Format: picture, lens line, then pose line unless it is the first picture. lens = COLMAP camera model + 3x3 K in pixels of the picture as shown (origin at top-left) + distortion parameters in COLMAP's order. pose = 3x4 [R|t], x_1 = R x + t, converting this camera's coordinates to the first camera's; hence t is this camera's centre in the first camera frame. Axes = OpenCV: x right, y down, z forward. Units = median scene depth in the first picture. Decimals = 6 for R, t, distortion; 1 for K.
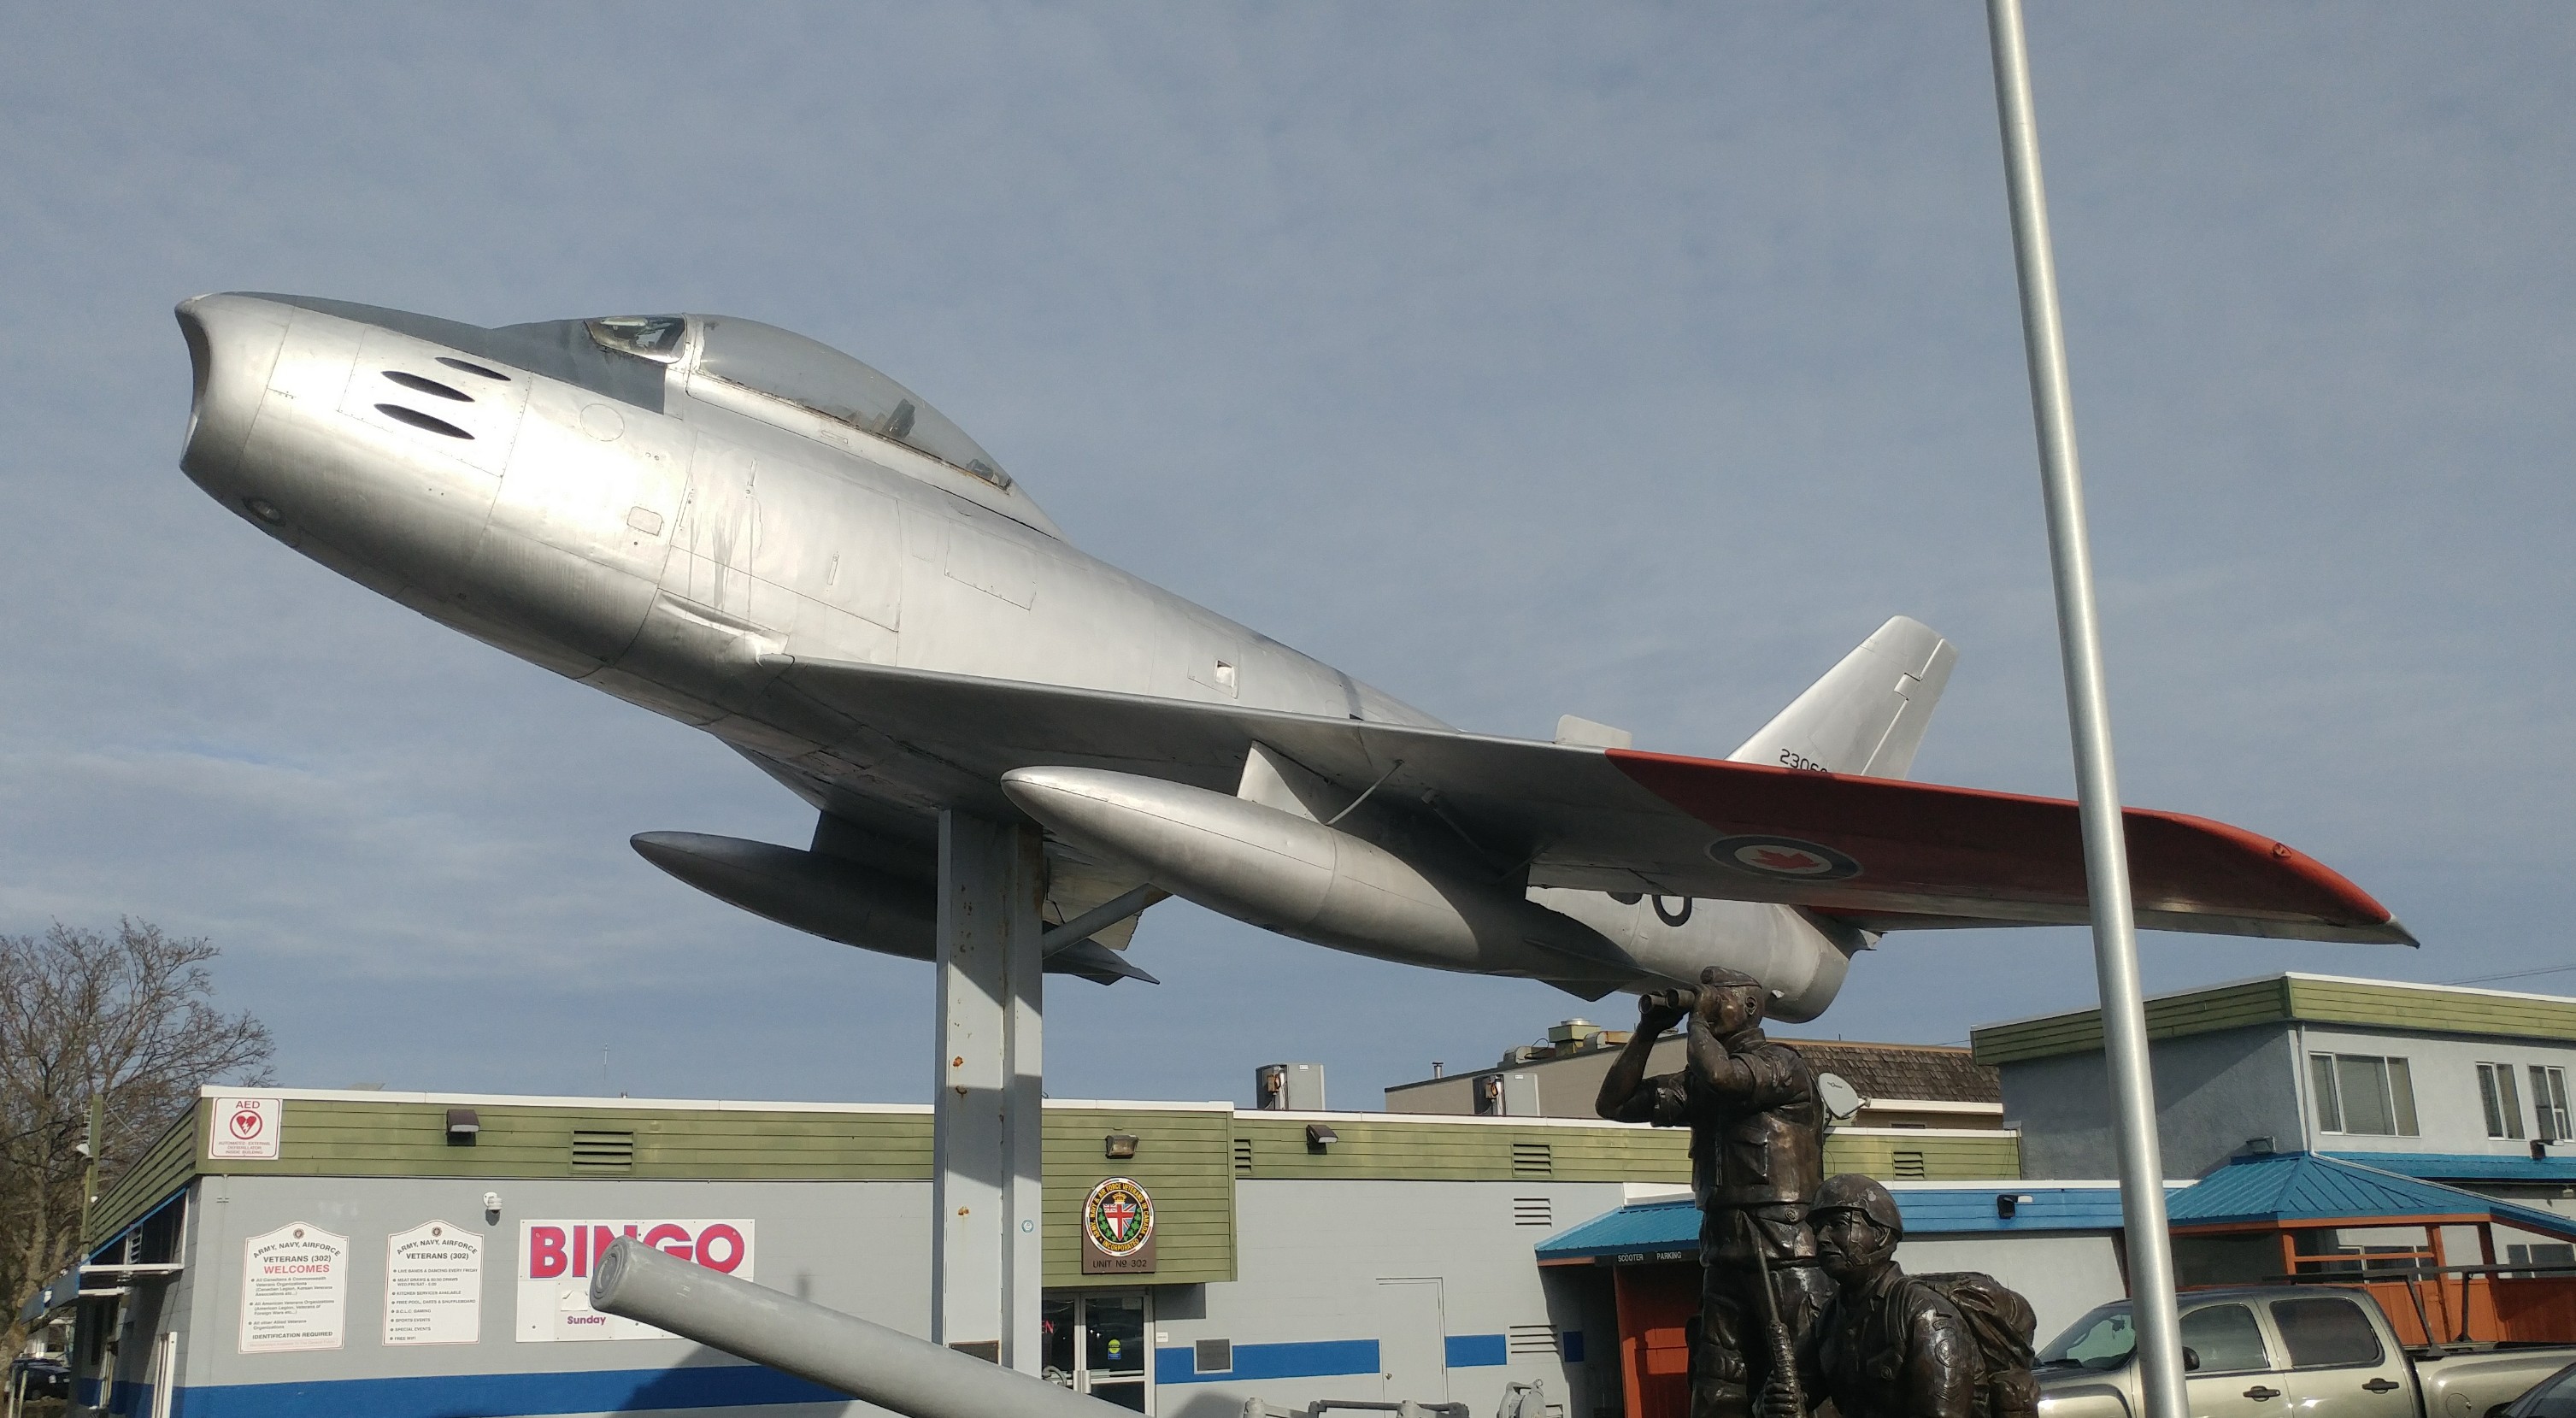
lens RADIAL K [[2117.4, 0, 1182.7], [0, 2117.4, 773.2], [0, 0, 1]] dist [-0.001499, -0.009393]
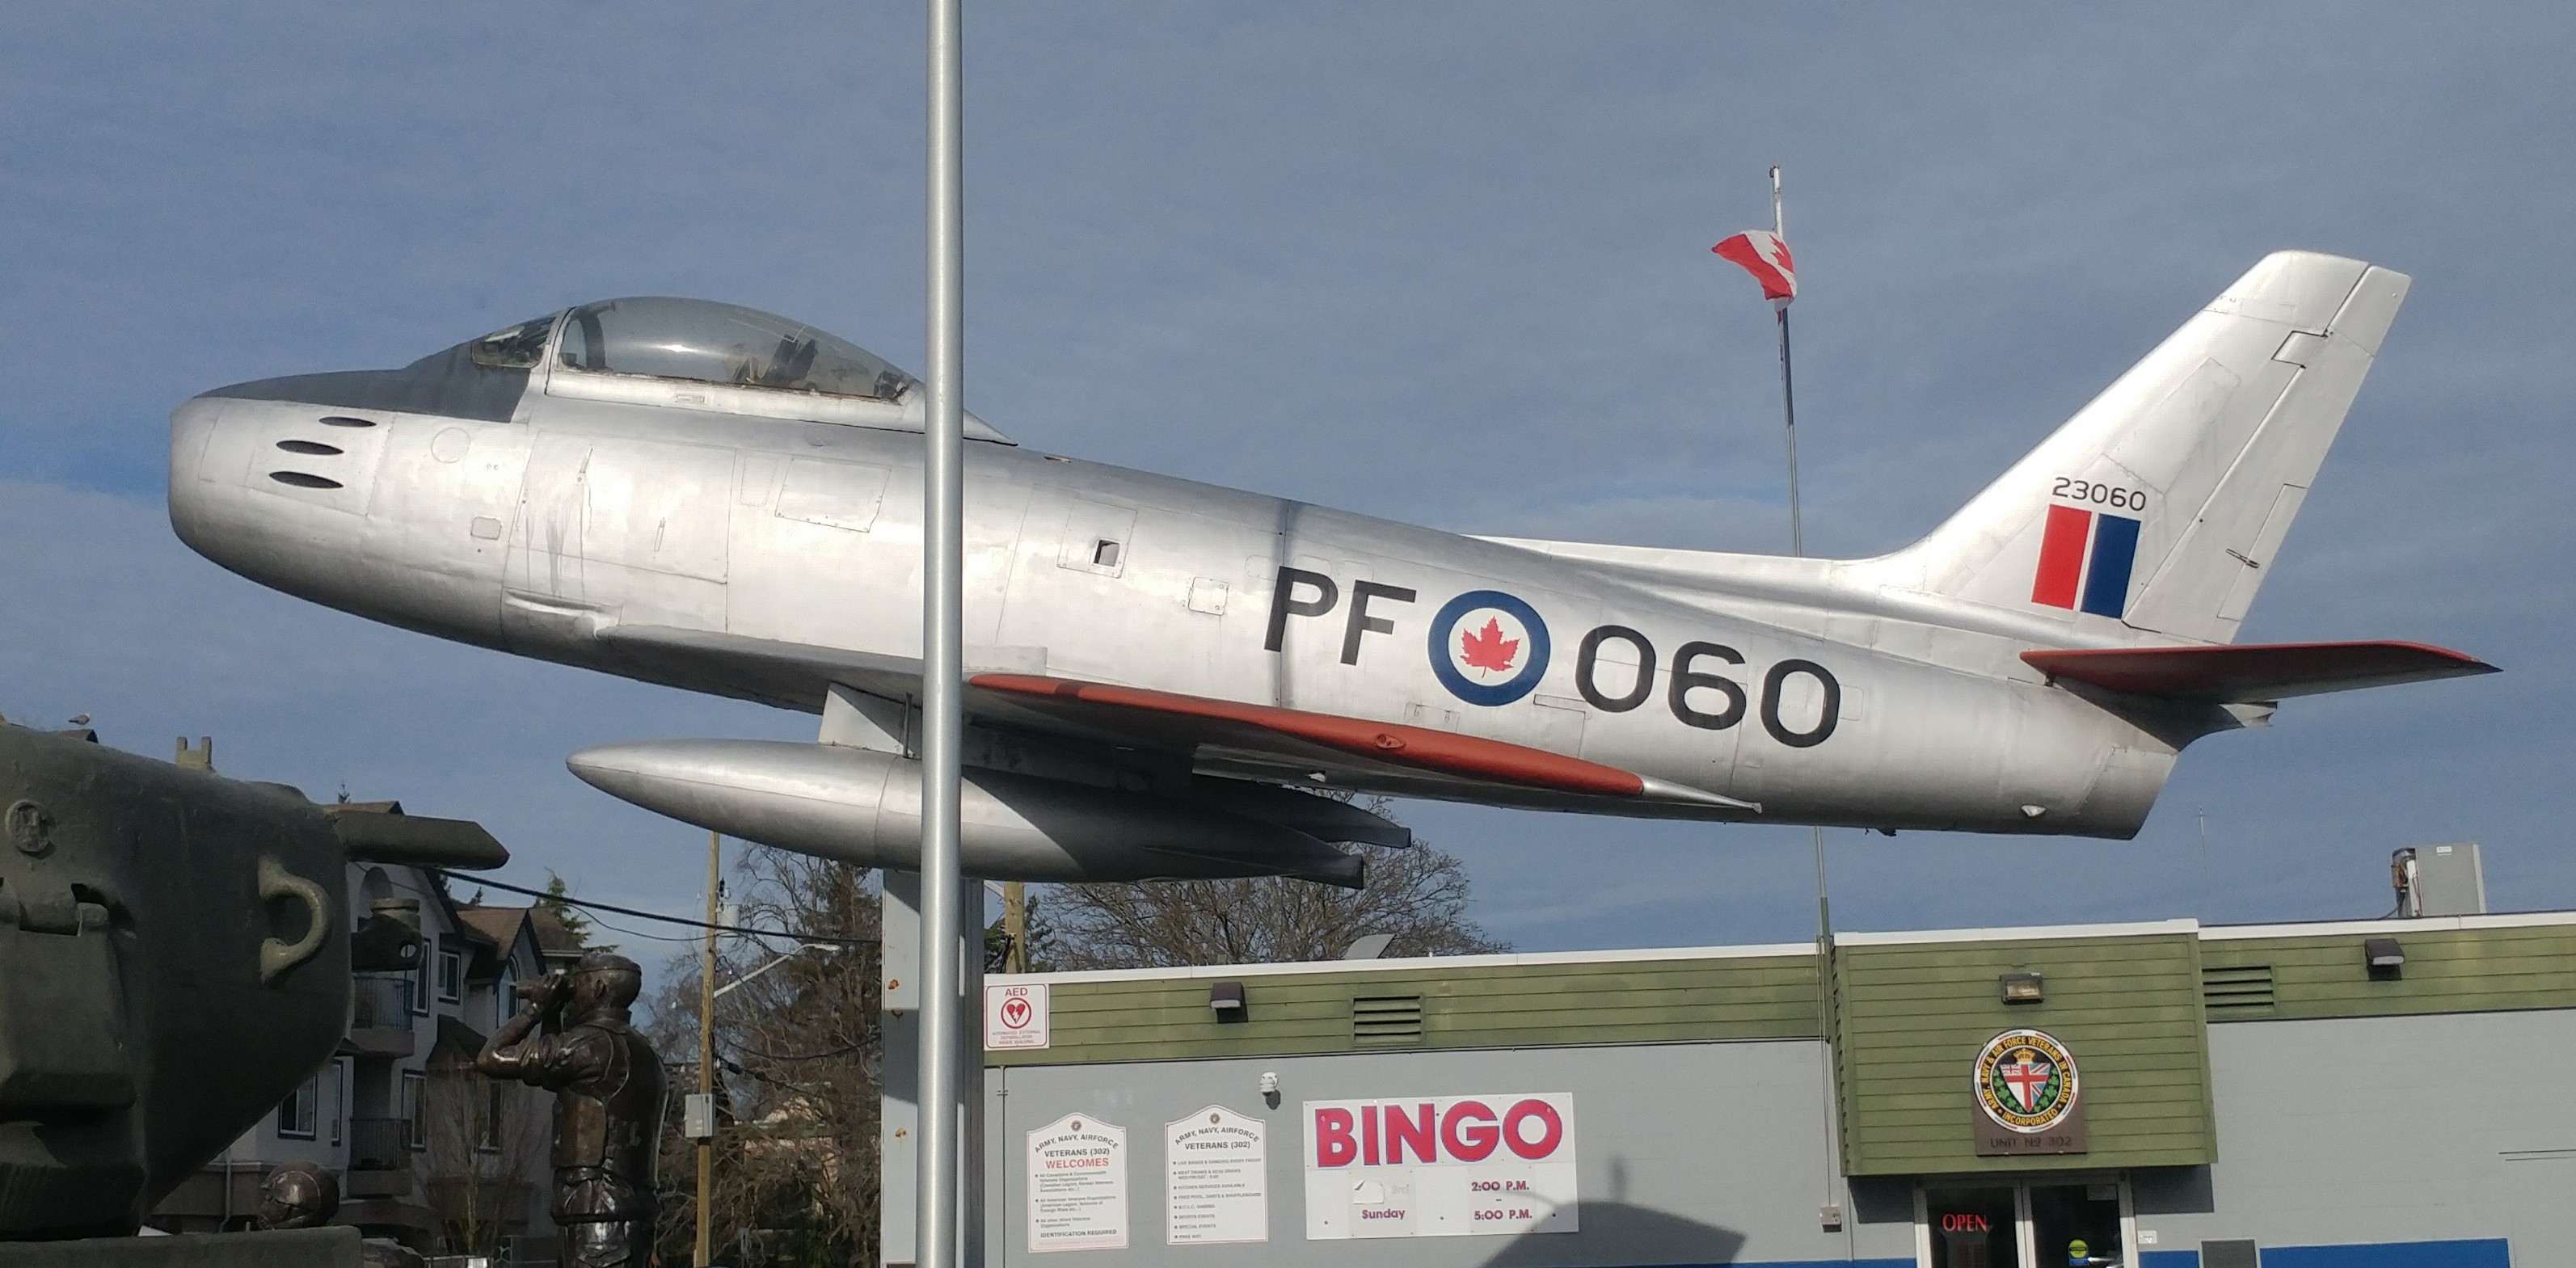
lens RADIAL K [[3090.8, 0, 1288.0], [0, 3090.8, 634.0], [0, 0, 1]] dist [0.265936, -1.235797]
pose [[0.808948, -0.109442, -0.577603, 0.465787], [0.152508, 0.987950, 0.026399, -0.019650], [0.567754, -0.109445, 0.815891, -0.048830]]
